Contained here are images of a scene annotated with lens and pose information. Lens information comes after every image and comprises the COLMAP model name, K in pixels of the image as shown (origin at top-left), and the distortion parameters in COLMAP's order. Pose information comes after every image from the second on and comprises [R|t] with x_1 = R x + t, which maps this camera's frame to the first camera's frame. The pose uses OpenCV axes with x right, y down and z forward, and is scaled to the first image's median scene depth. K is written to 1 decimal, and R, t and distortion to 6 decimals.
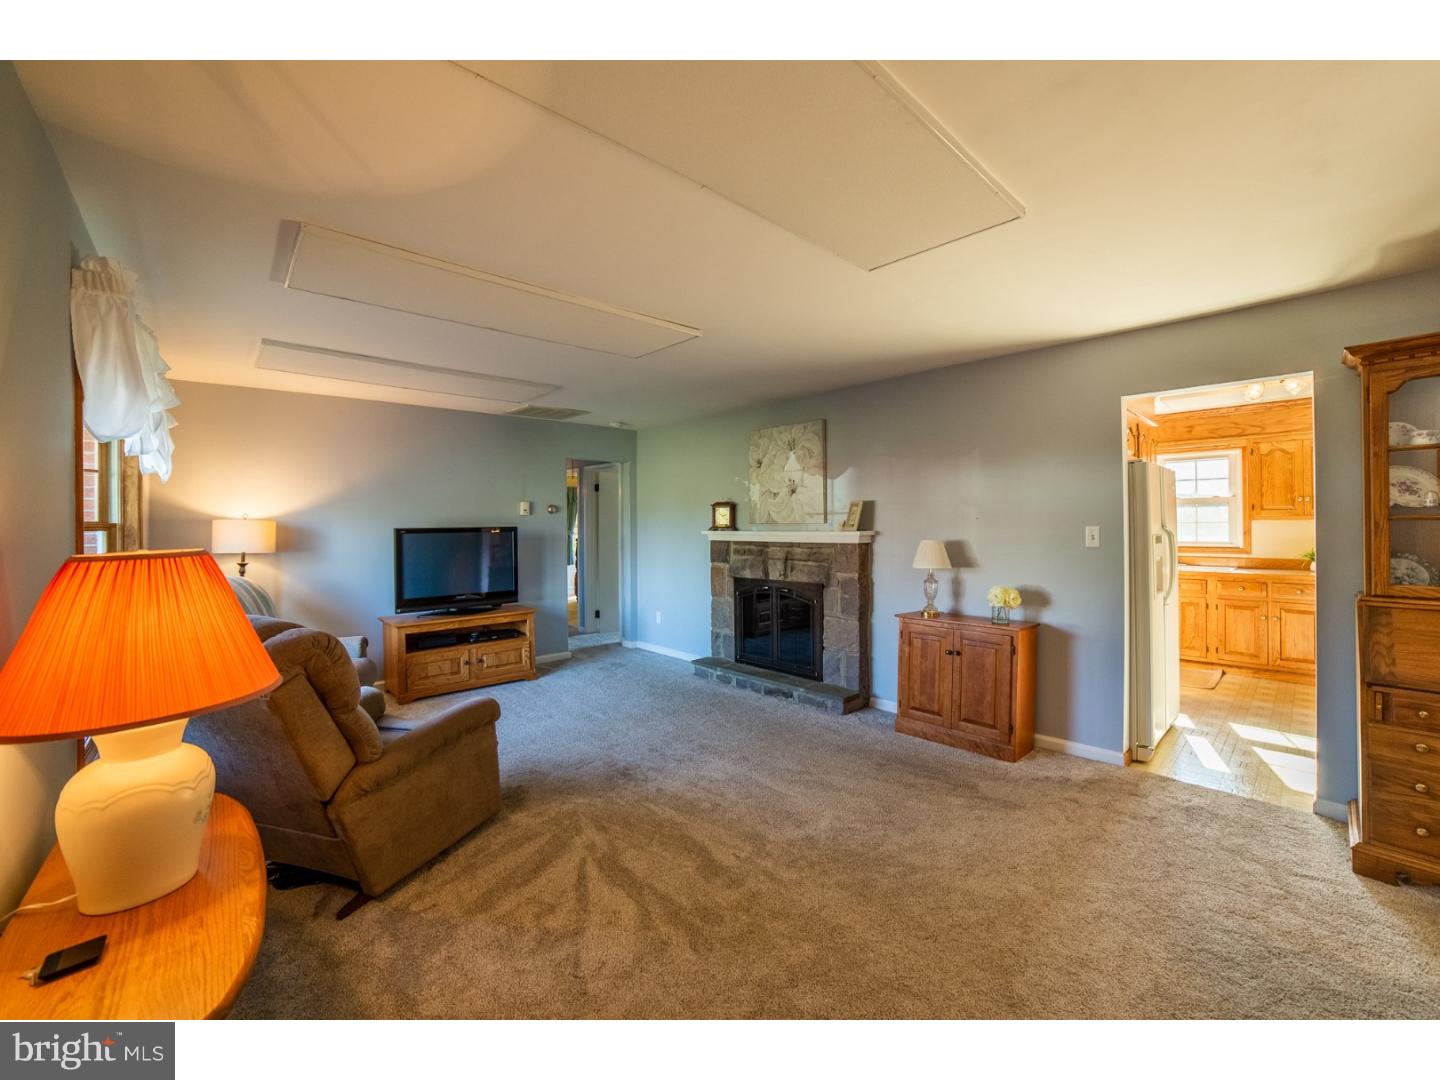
lens RADIAL K [[570.1, 0, 721.6], [0, 570.1, 530.9], [0, 0, 1]] dist [-0.086211, 0.031185]
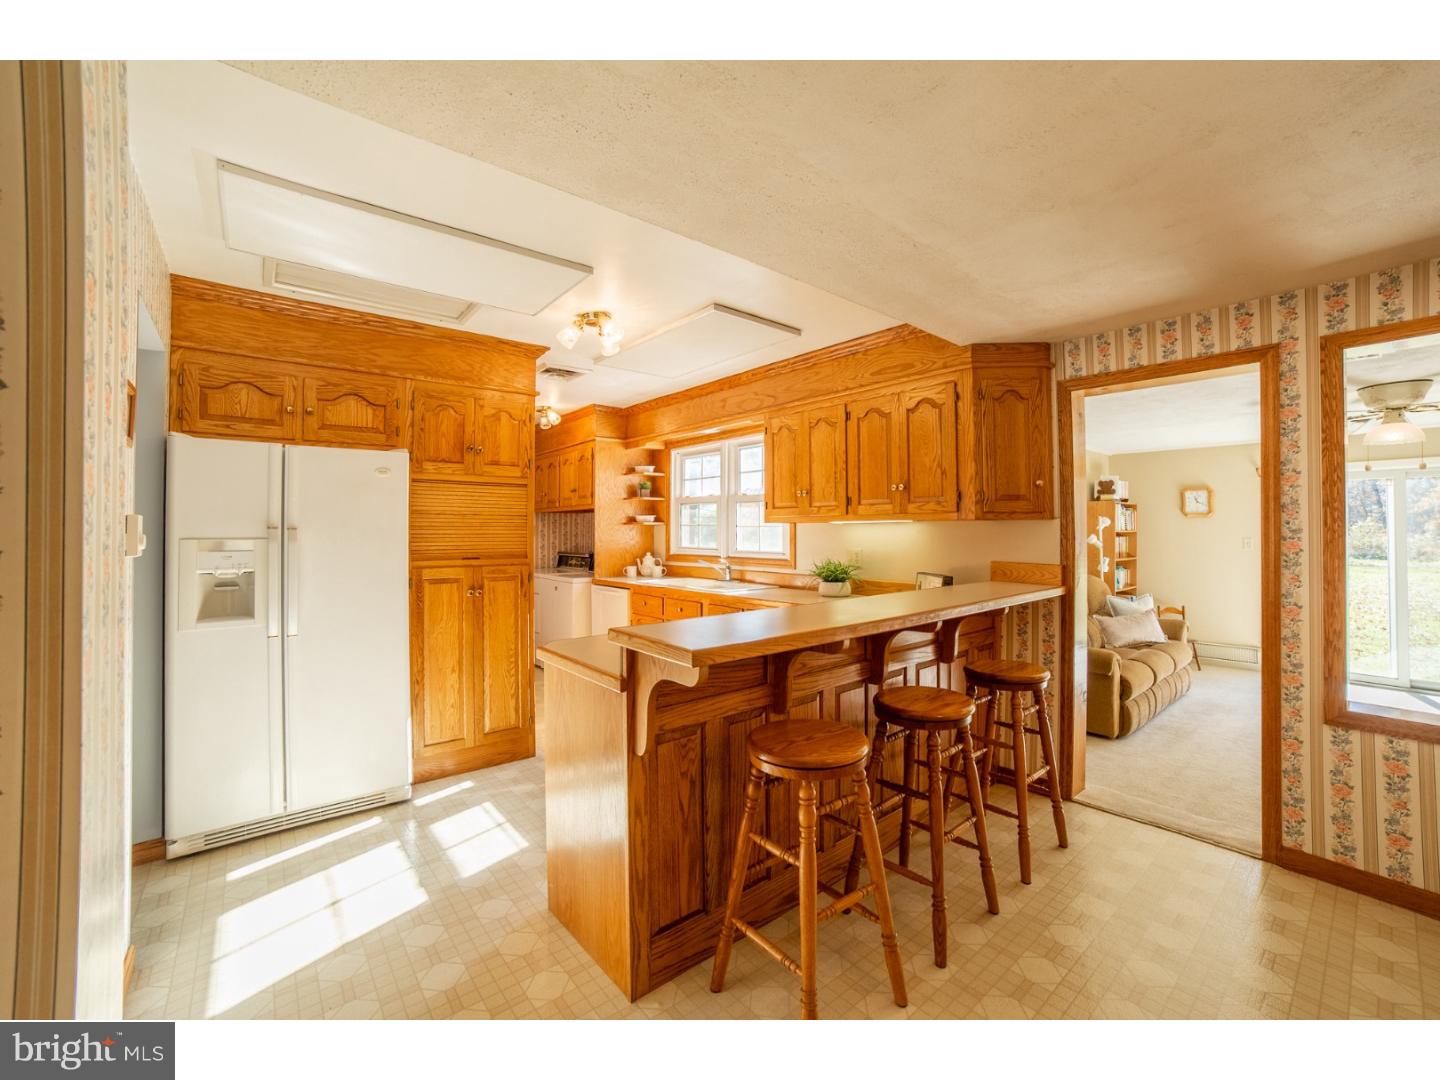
lens RADIAL K [[583.3, 0, 725.7], [0, 583.3, 519.5], [0, 0, 1]] dist [-0.092273, 0.036292]
pose [[0.998050, 0.009492, -0.061690, 0.968576], [-0.011168, 0.999576, -0.026876, -0.002371], [0.061408, 0.027513, 0.997733, 0.200089]]
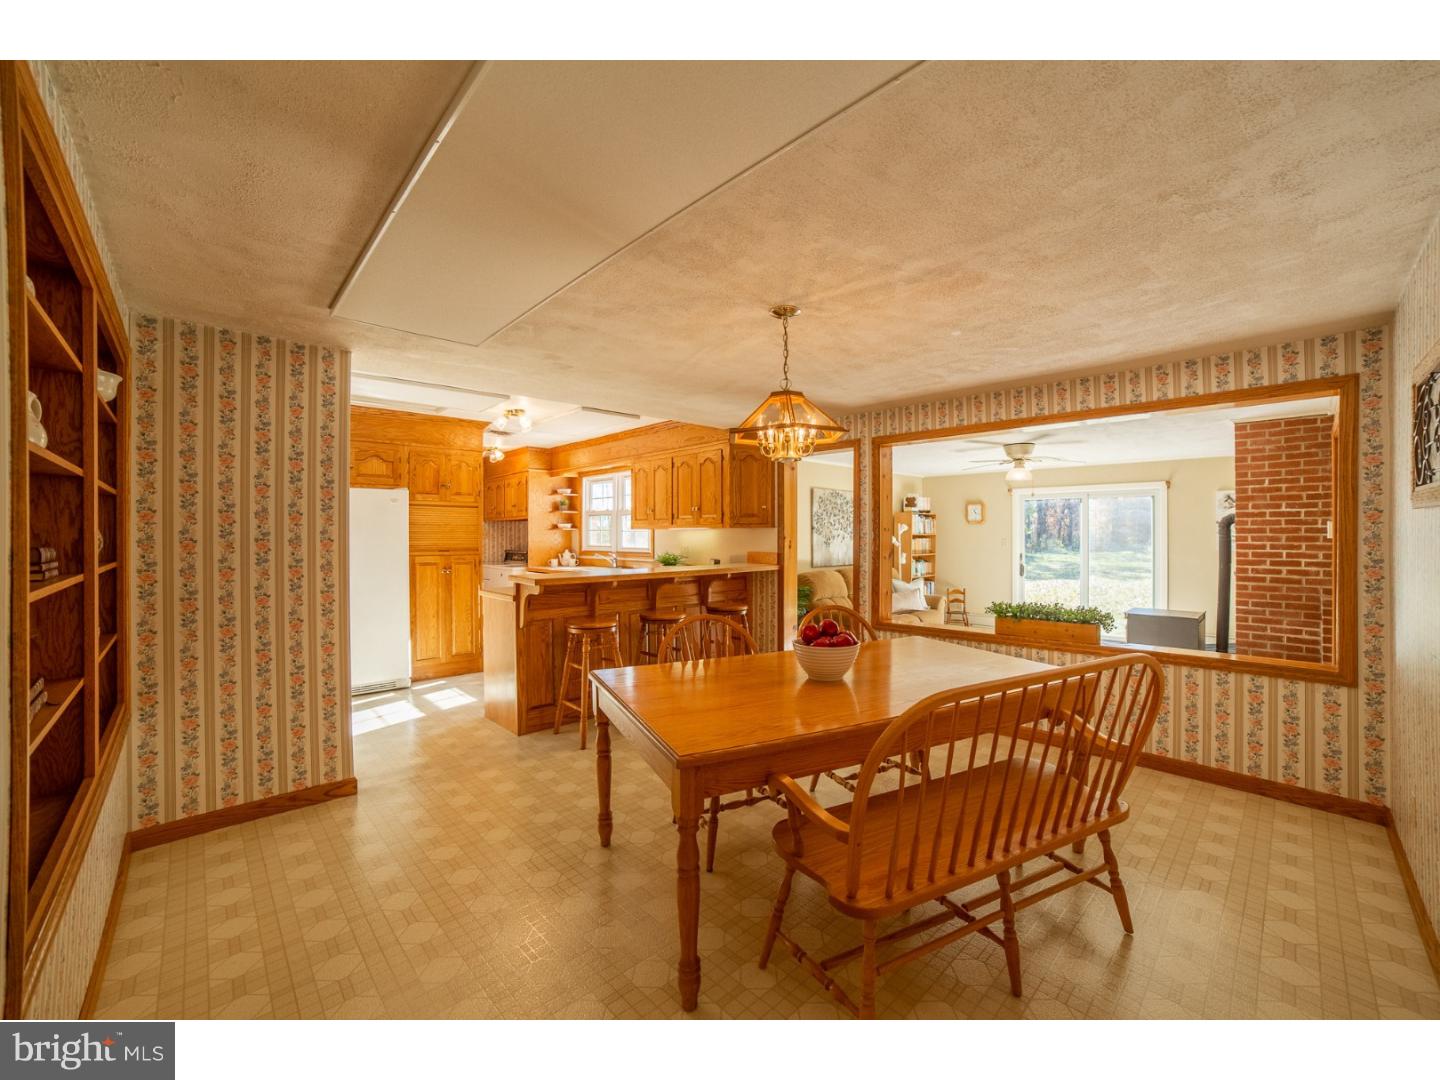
lens RADIAL K [[570.1, 0, 721.6], [0, 570.1, 530.9], [0, 0, 1]] dist [-0.086211, 0.031185]
pose [[0.999957, 0.009238, -0.000422, 1.167757], [-0.009243, 0.999854, -0.014340, -0.000191], [0.000289, 0.014344, 0.999897, -0.229448]]
